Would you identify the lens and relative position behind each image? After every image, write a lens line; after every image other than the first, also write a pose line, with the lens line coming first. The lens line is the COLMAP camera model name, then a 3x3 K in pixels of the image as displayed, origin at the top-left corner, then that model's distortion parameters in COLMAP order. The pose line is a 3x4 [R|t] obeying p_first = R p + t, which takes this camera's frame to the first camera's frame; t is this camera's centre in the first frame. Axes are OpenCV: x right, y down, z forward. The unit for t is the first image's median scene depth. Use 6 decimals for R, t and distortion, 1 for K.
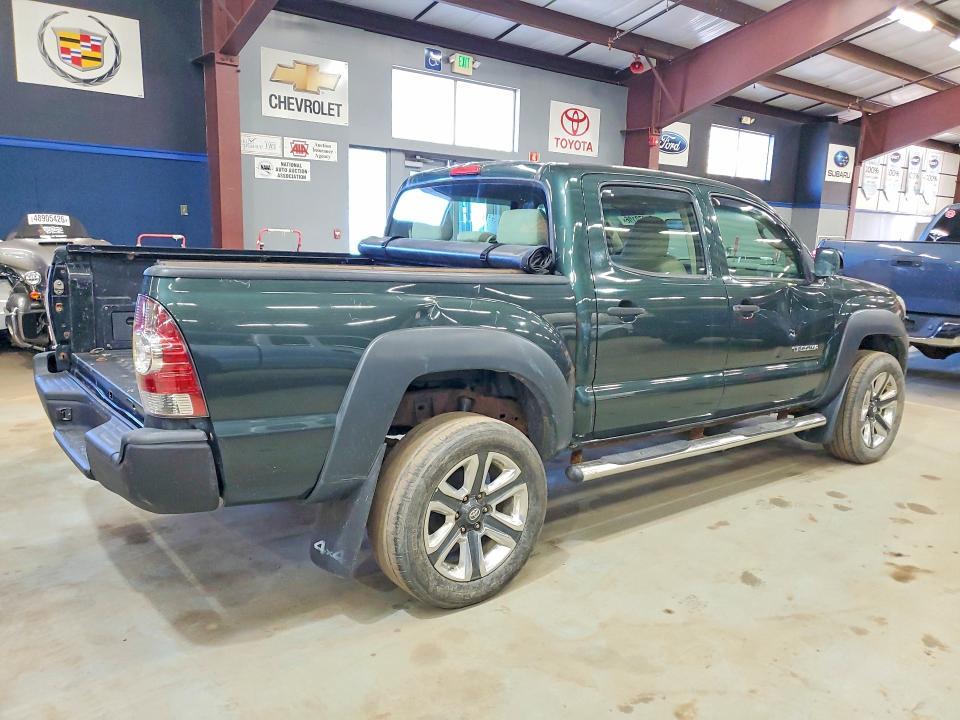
lens RADIAL K [[750.5, 0, 493.8], [0, 750.5, 361.8], [0, 0, 1]] dist [0.030557, -0.002626]
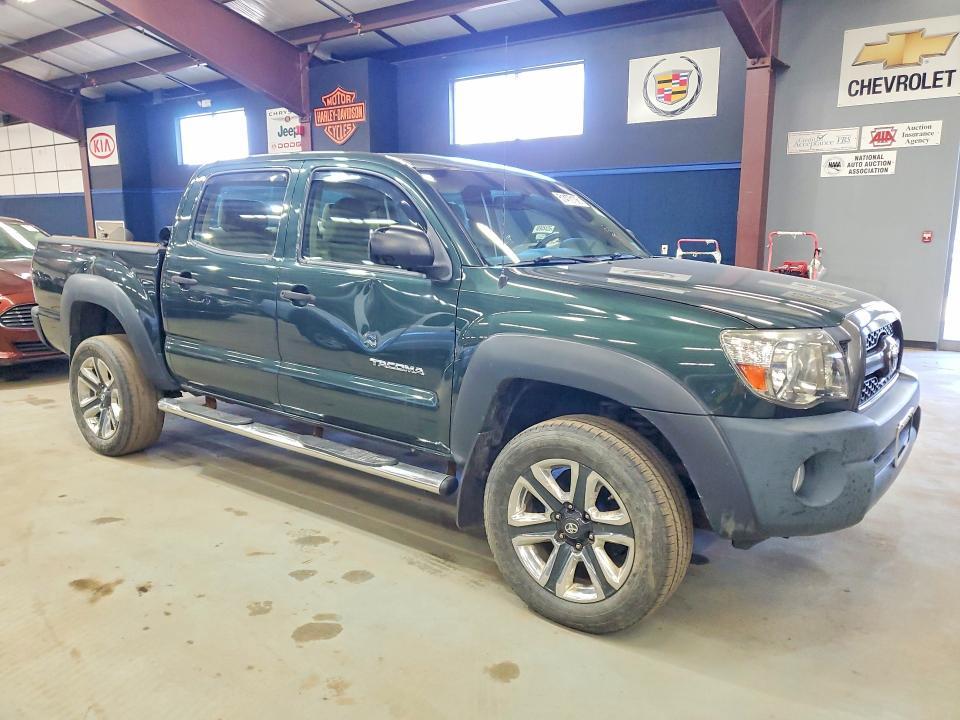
lens RADIAL K [[750.5, 0, 493.8], [0, 750.5, 361.8], [0, 0, 1]] dist [0.030557, -0.002626]
pose [[0.238530, 0.141463, -0.960777, 0.506552], [-0.166014, 0.980710, 0.103182, -0.051542], [0.956840, 0.134890, 0.257413, 0.408136]]
